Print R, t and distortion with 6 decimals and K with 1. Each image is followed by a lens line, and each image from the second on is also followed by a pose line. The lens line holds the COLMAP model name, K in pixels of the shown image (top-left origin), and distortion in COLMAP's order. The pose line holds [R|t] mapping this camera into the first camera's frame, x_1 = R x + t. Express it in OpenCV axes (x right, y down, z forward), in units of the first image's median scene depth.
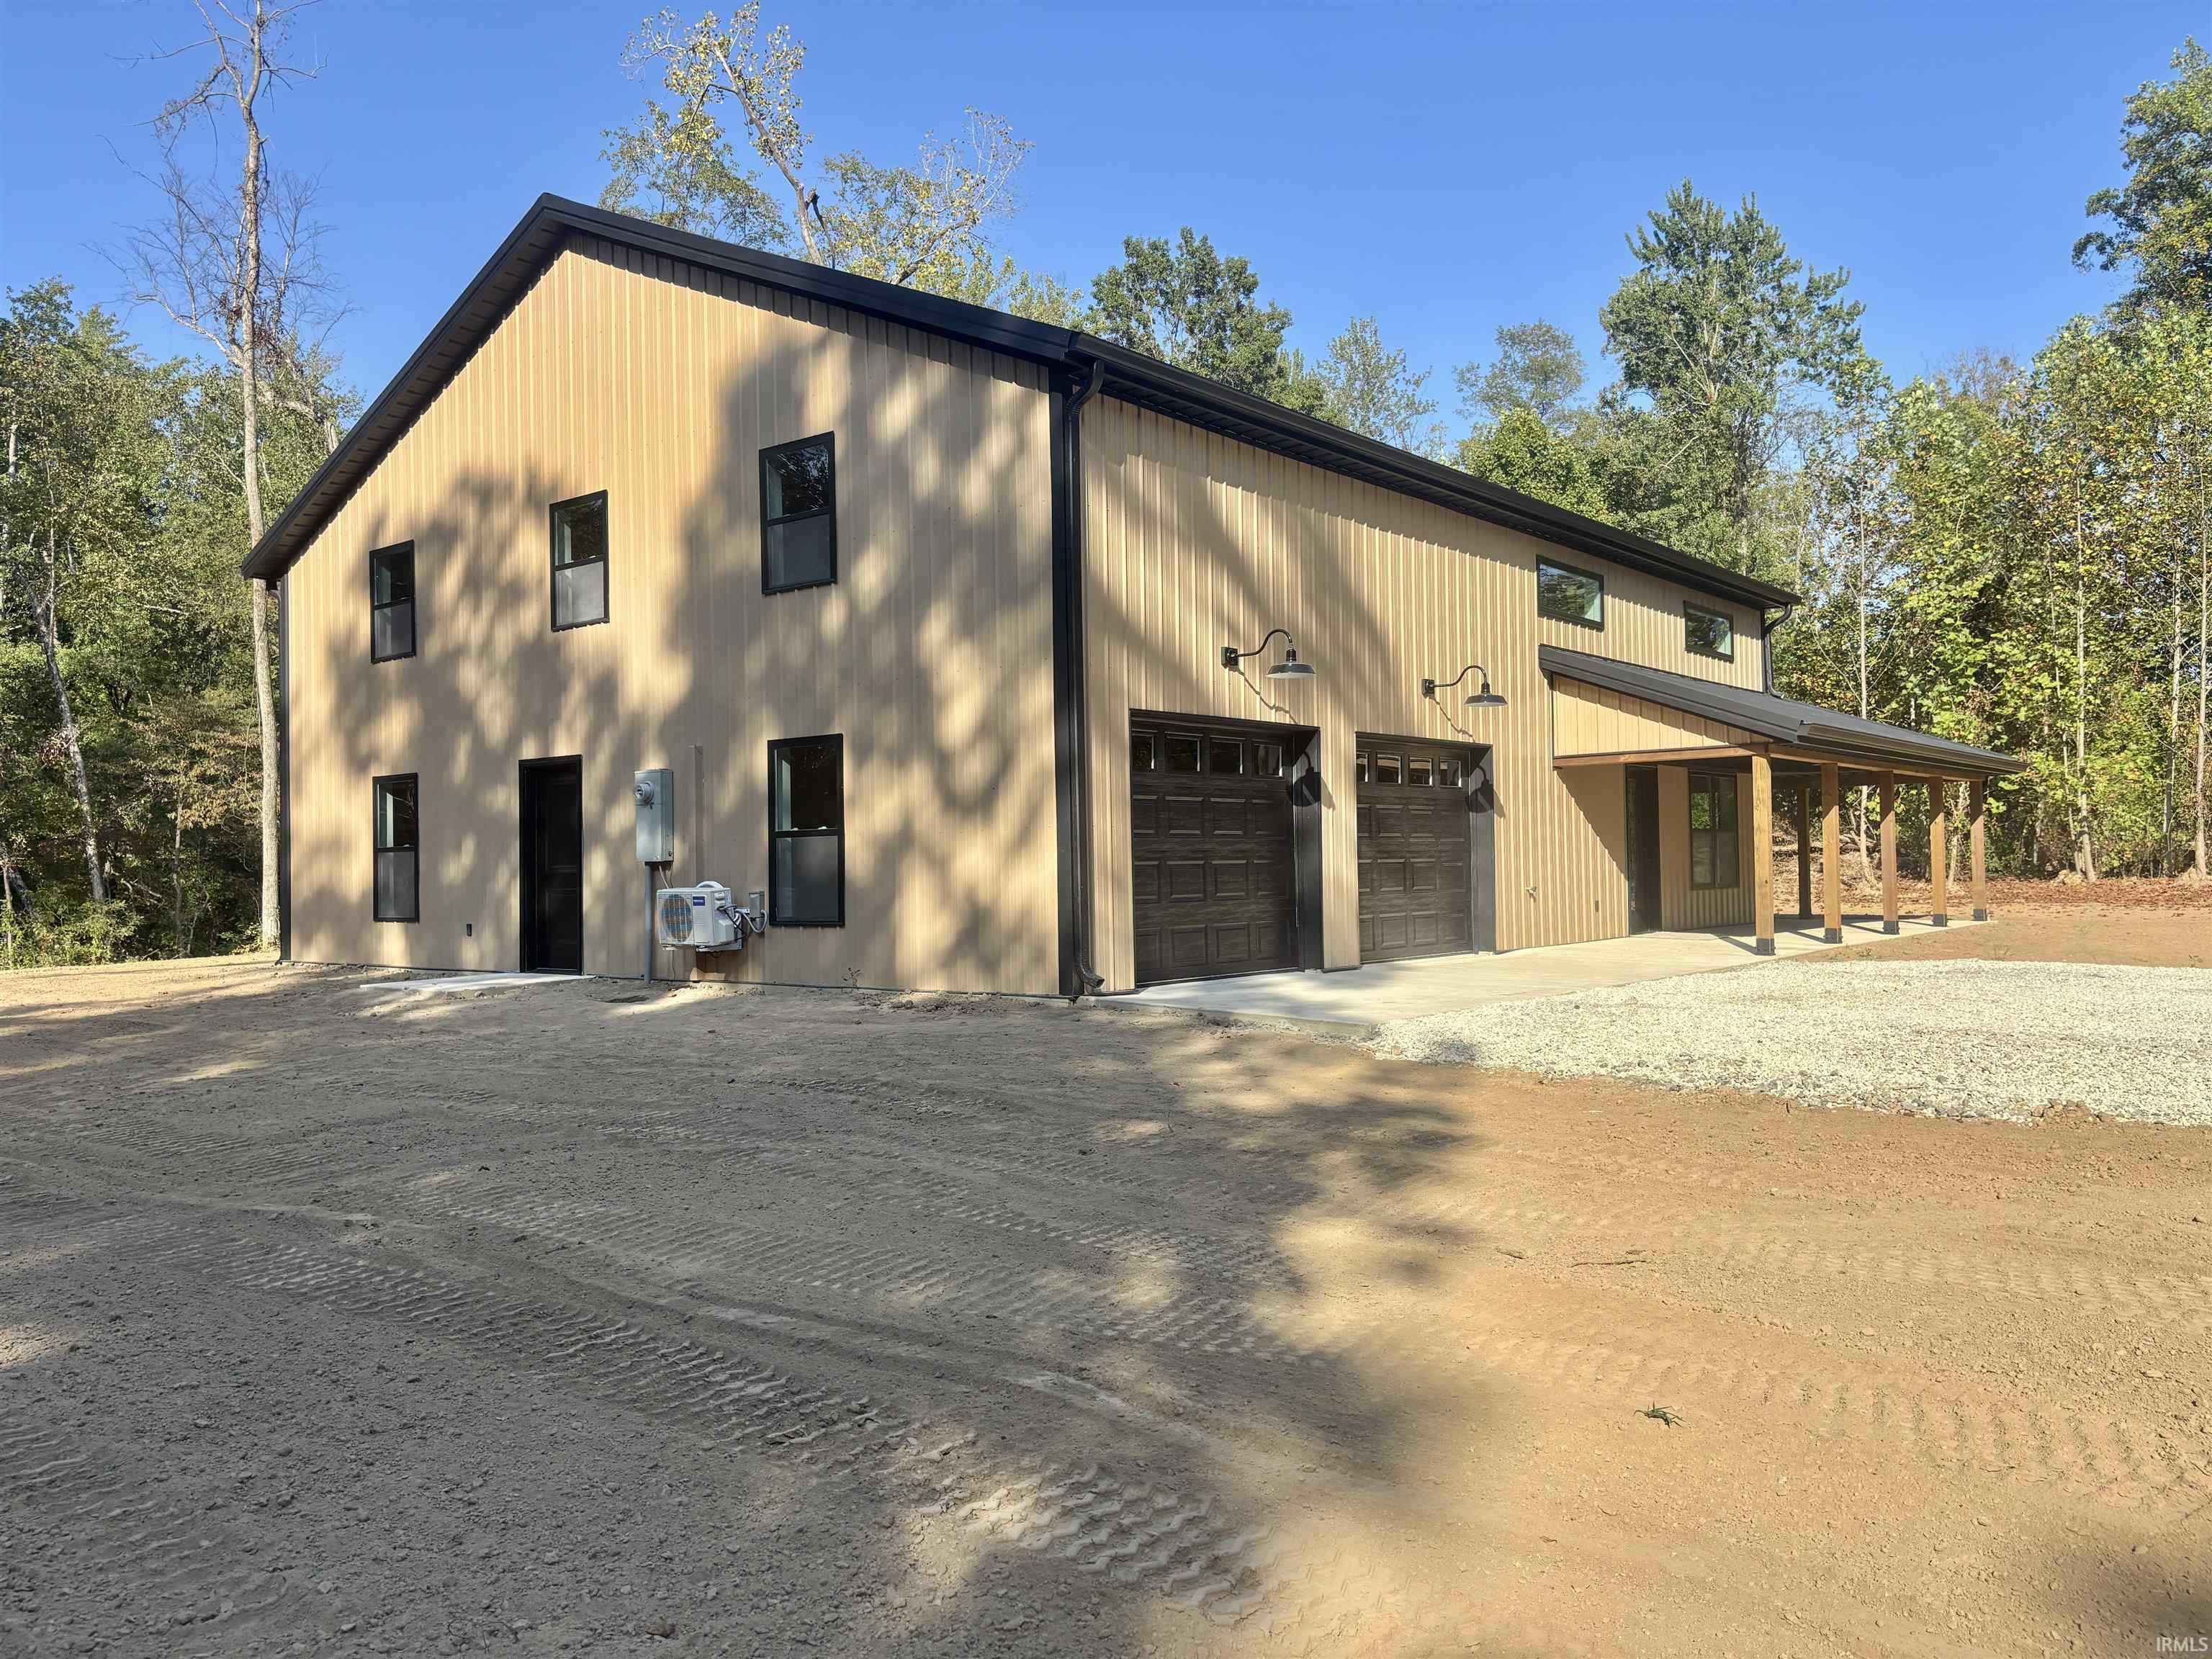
lens RADIAL K [[1672.1, 0, 1106.0], [0, 1672.1, 829.5], [0, 0, 1]] dist [-0.004679, -0.004538]
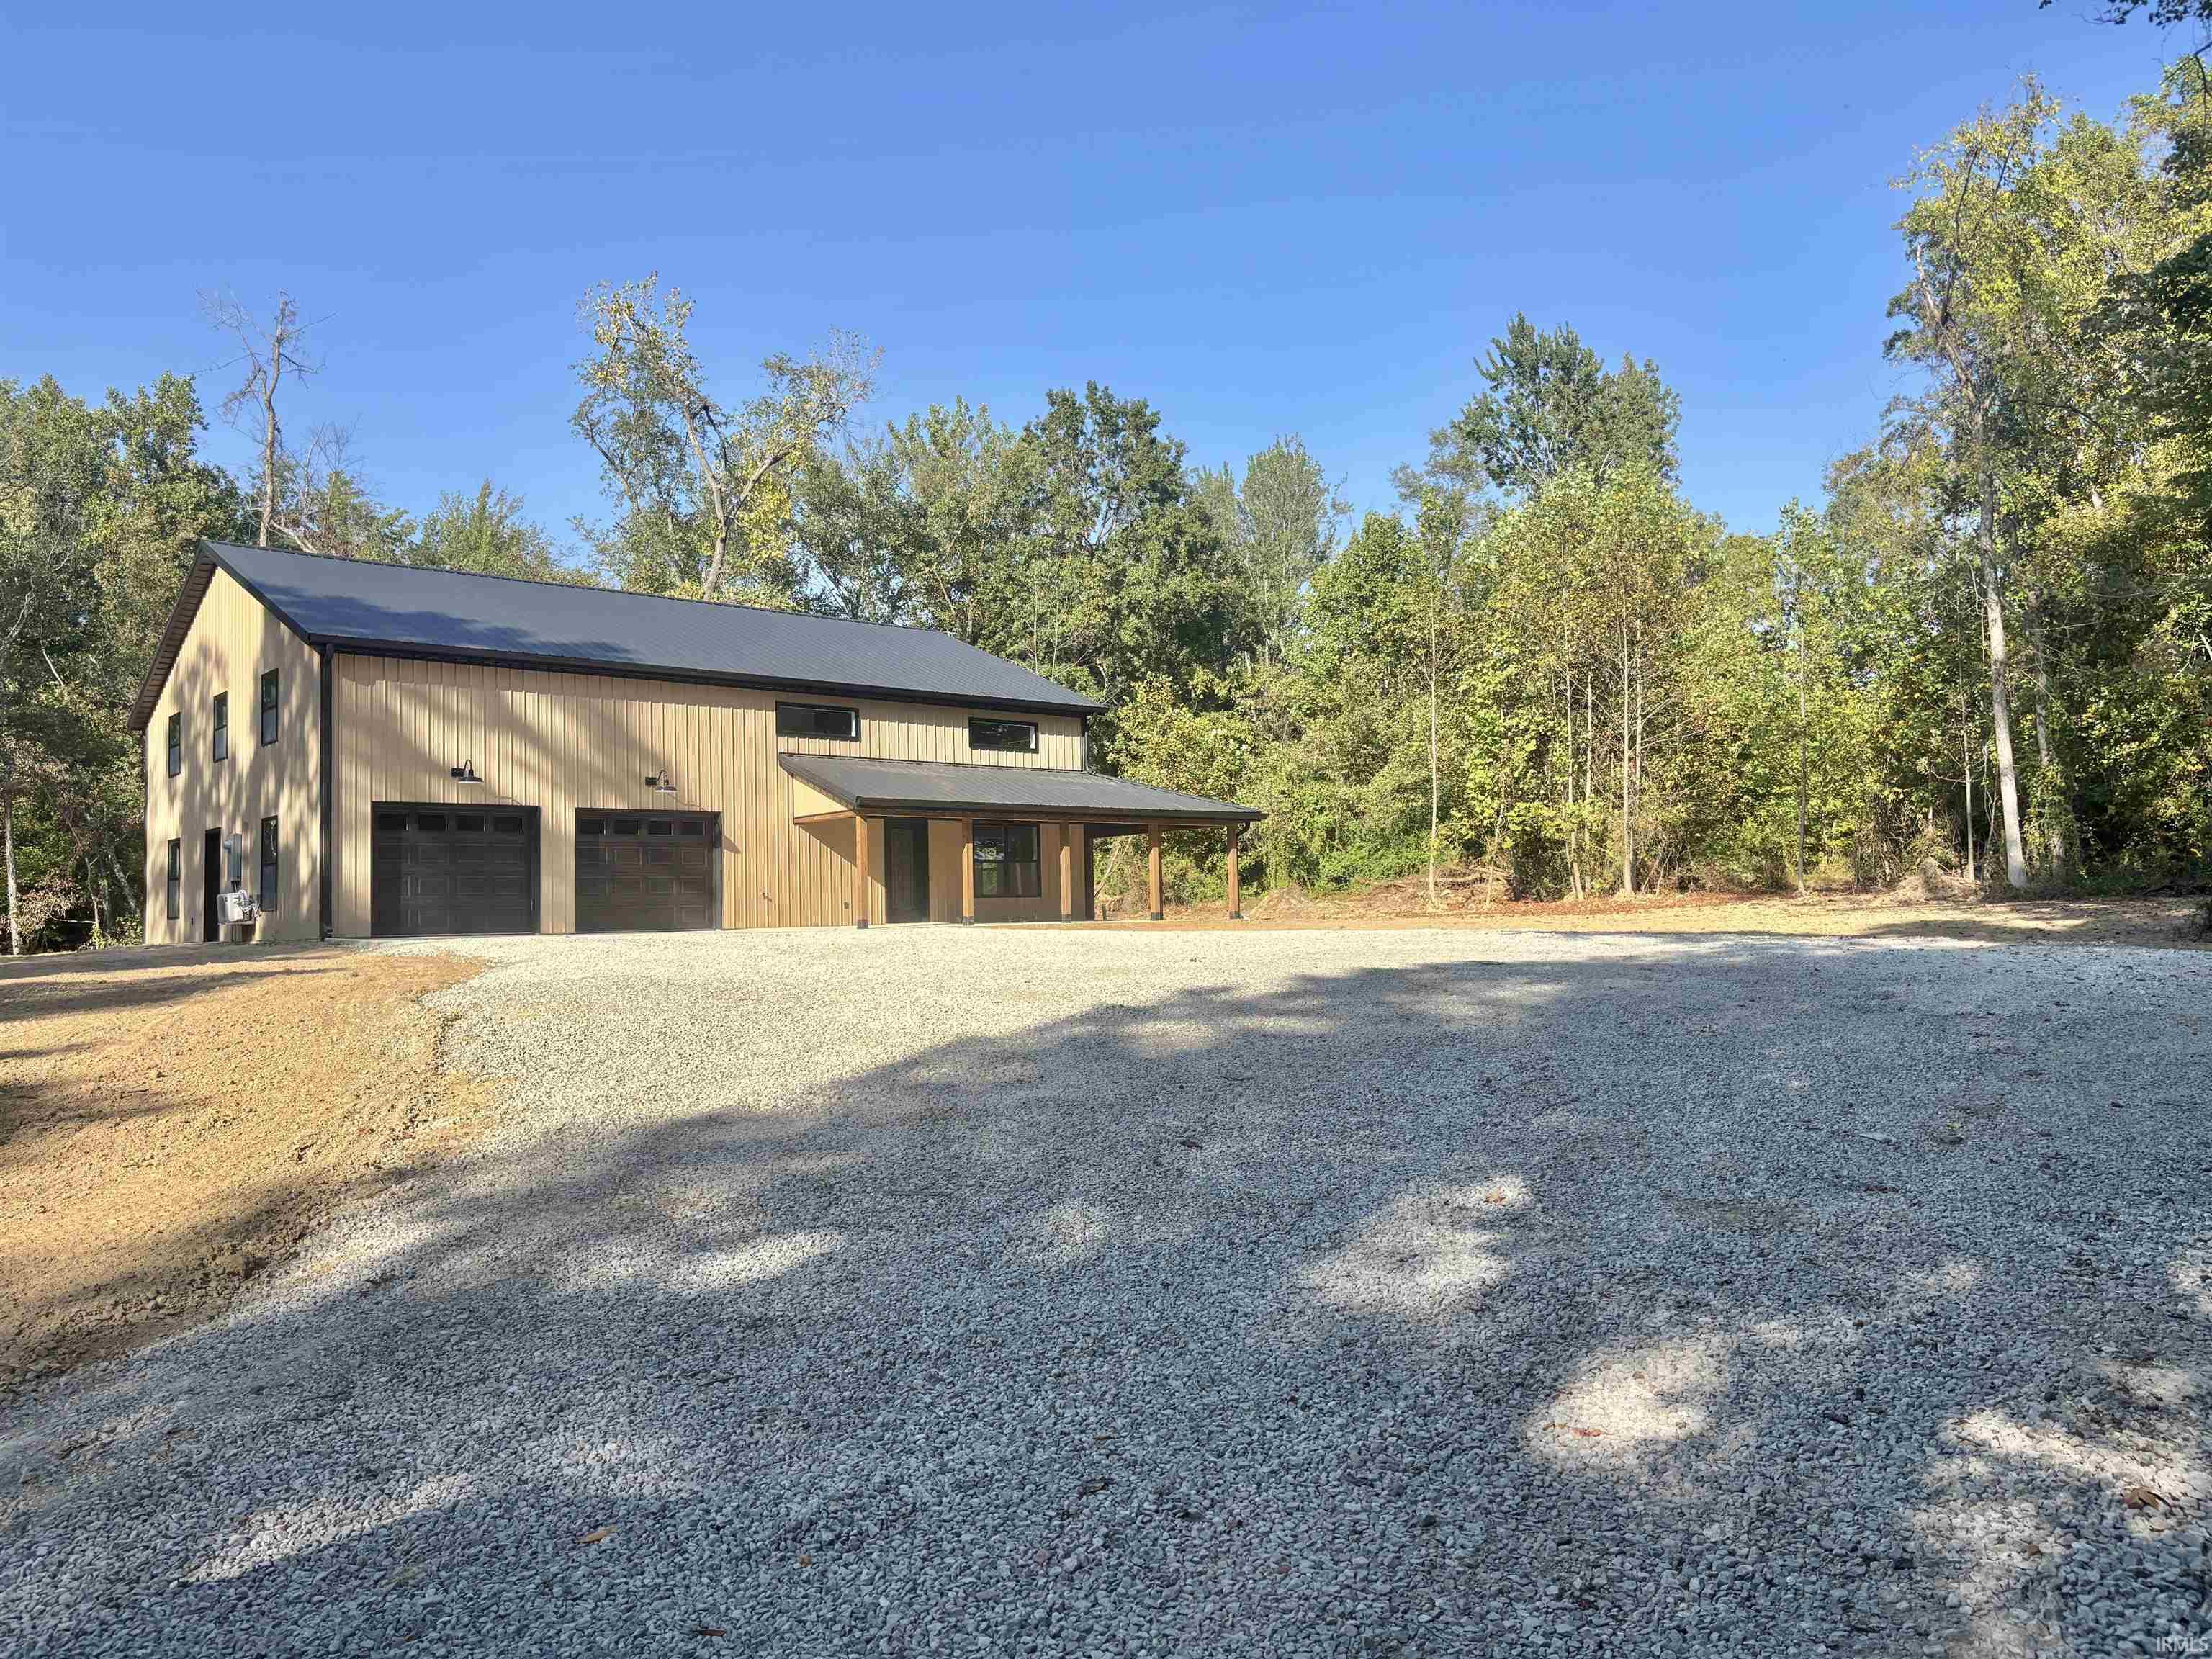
lens RADIAL K [[1672.1, 0, 1106.0], [0, 1672.1, 829.5], [0, 0, 1]] dist [-0.004679, -0.004538]
pose [[0.984245, -0.014784, -0.176193, 0.824662], [0.009080, 0.999410, -0.033137, 0.026019], [0.176579, 0.031015, 0.983798, -0.581054]]
